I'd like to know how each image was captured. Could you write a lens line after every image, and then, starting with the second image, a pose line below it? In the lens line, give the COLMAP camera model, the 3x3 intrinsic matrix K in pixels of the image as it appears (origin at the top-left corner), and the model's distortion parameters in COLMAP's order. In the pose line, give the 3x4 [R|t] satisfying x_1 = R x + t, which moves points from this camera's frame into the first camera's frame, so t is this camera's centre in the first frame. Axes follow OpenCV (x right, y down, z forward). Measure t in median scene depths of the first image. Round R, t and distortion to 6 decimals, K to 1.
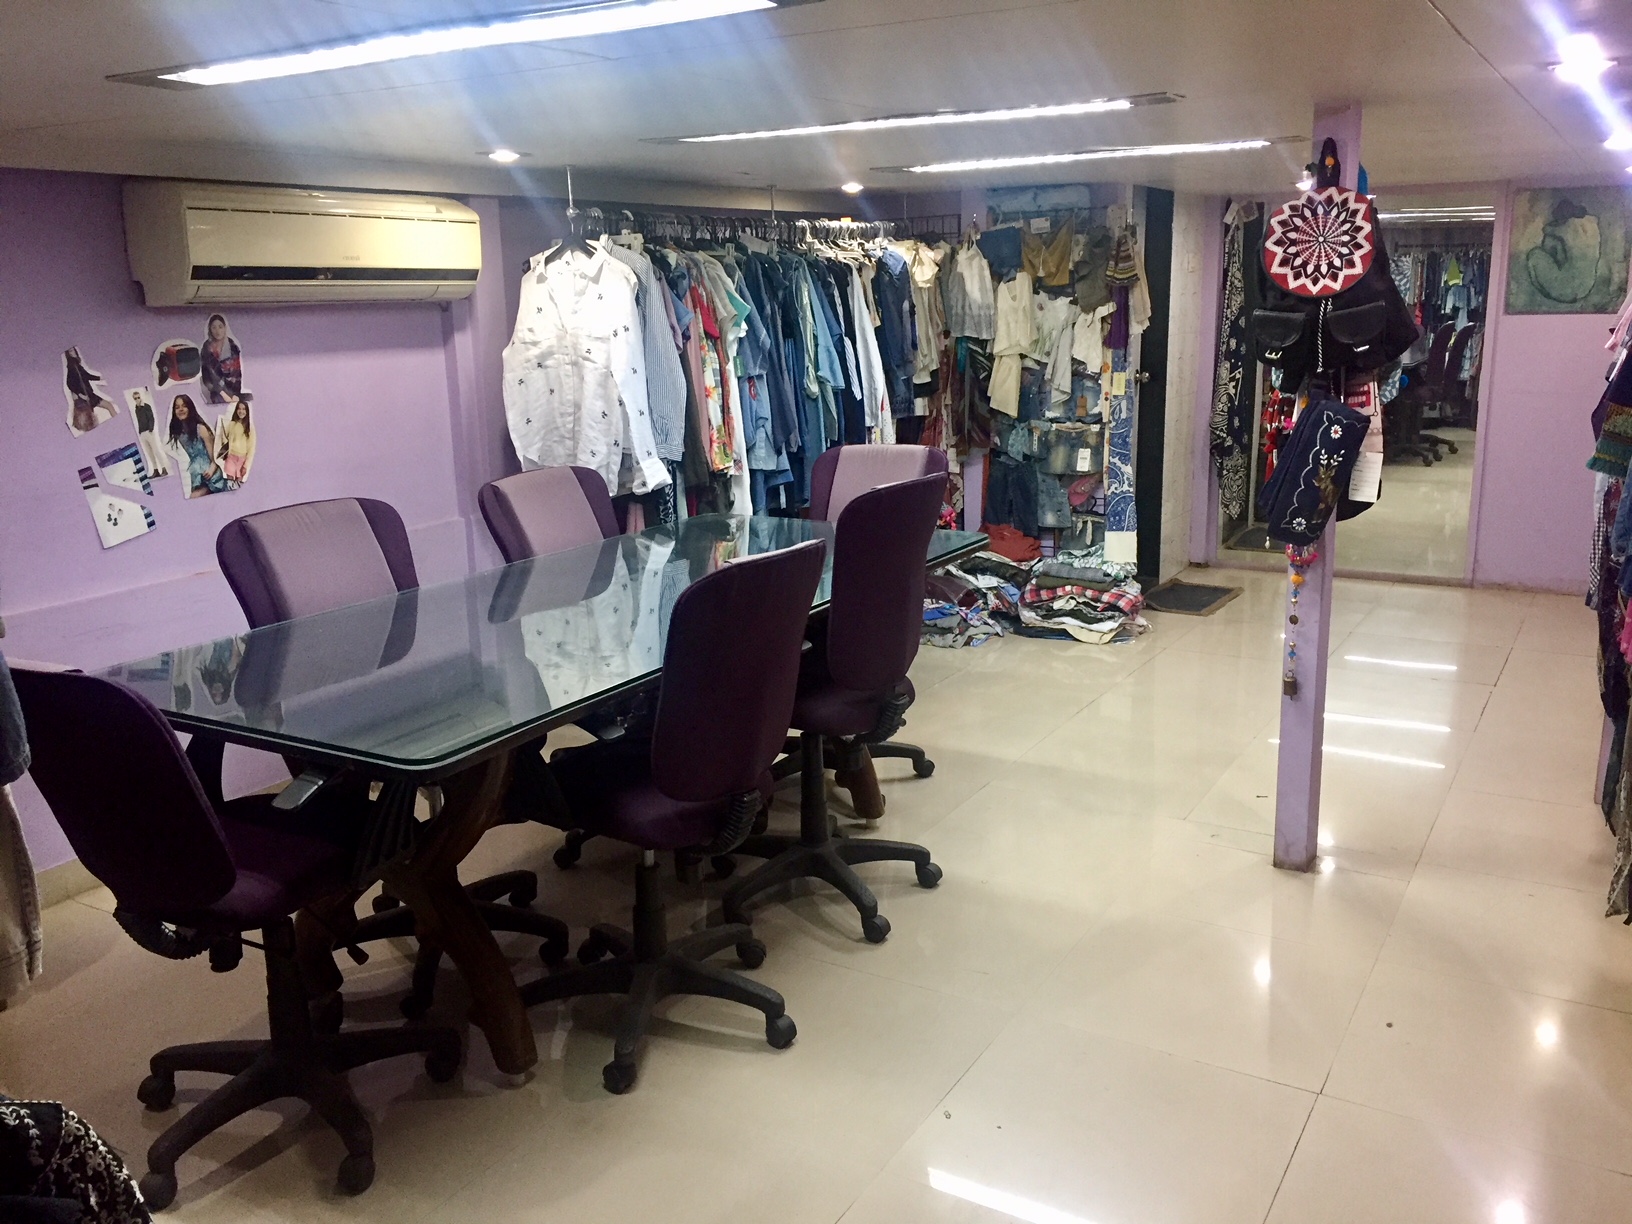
lens RADIAL K [[1405.4, 0, 812.9], [0, 1405.4, 606.4], [0, 0, 1]] dist [0.083862, -0.109166]
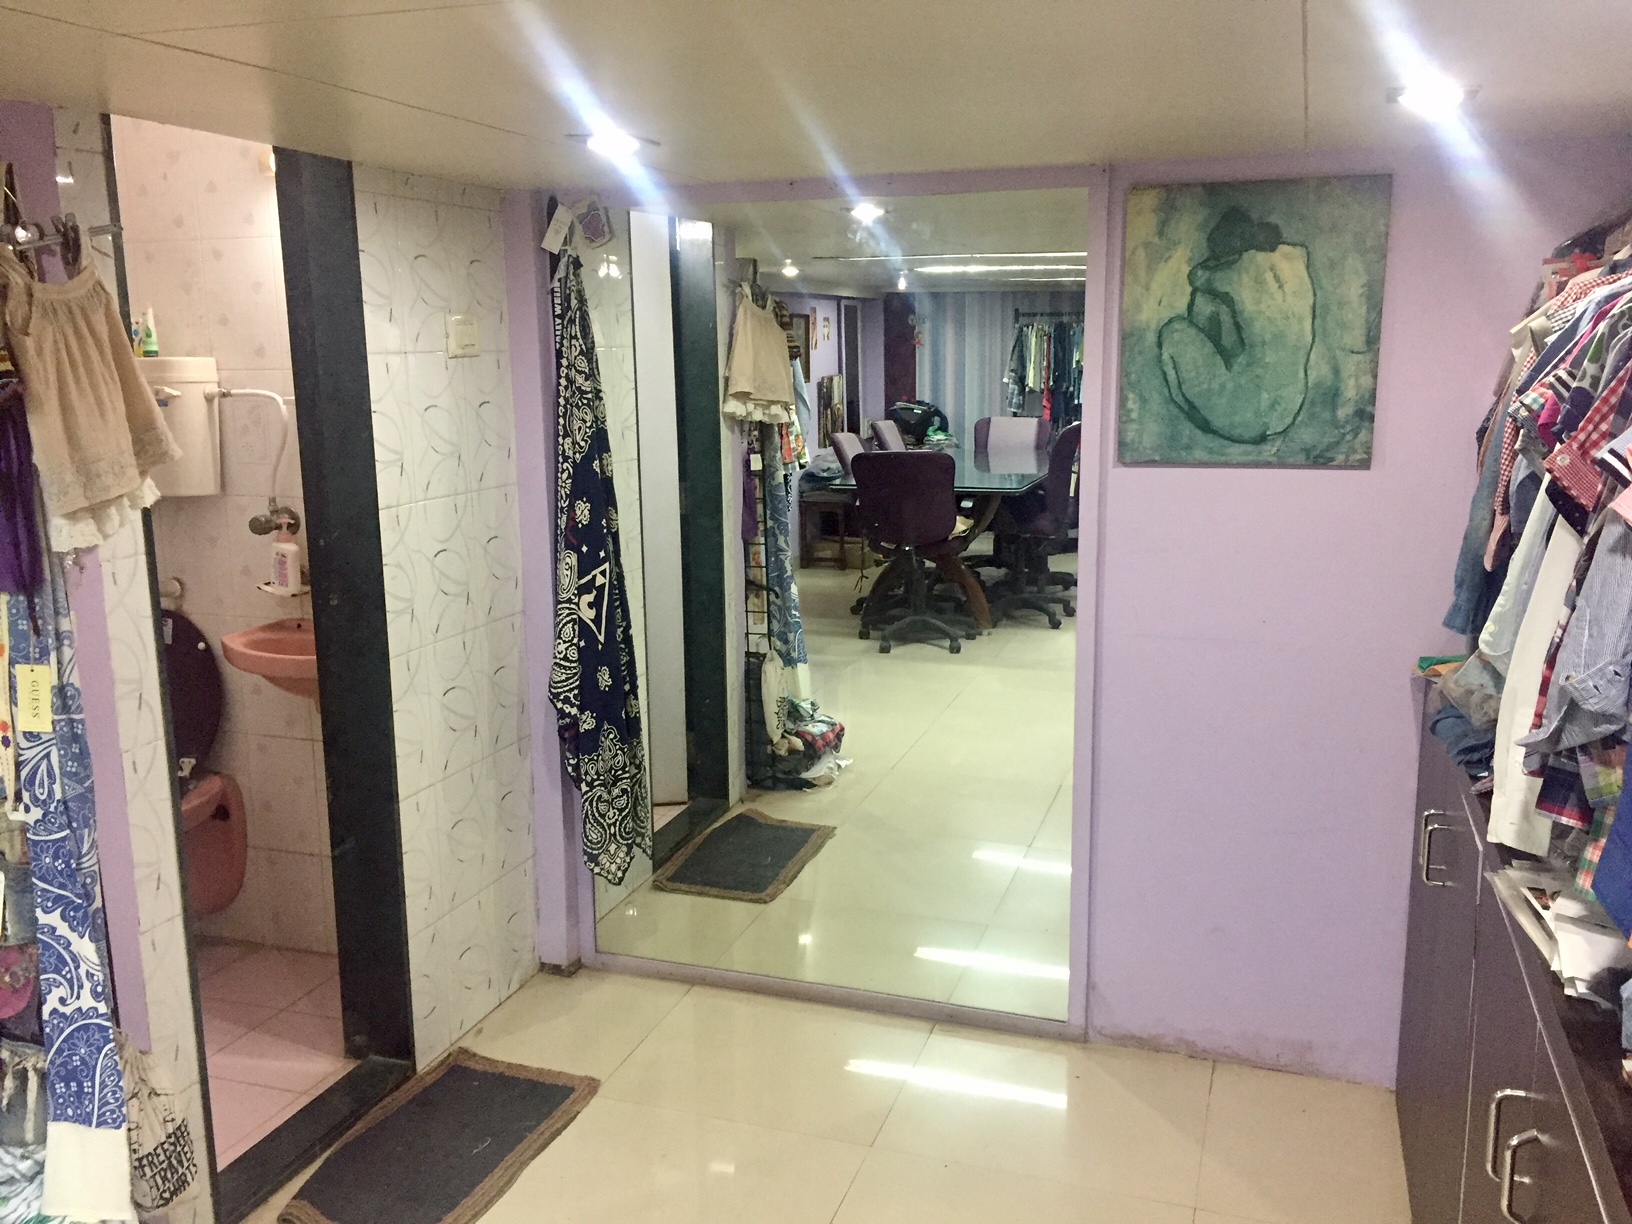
lens RADIAL K [[1405.4, 0, 818.1], [0, 1405.4, 607.6], [0, 0, 1]] dist [0.083862, -0.109166]
pose [[0.978920, -0.026669, 0.202494, 0.243052], [0.034669, 0.998748, -0.036060, -0.118657], [-0.201279, 0.042320, 0.978619, 0.472903]]
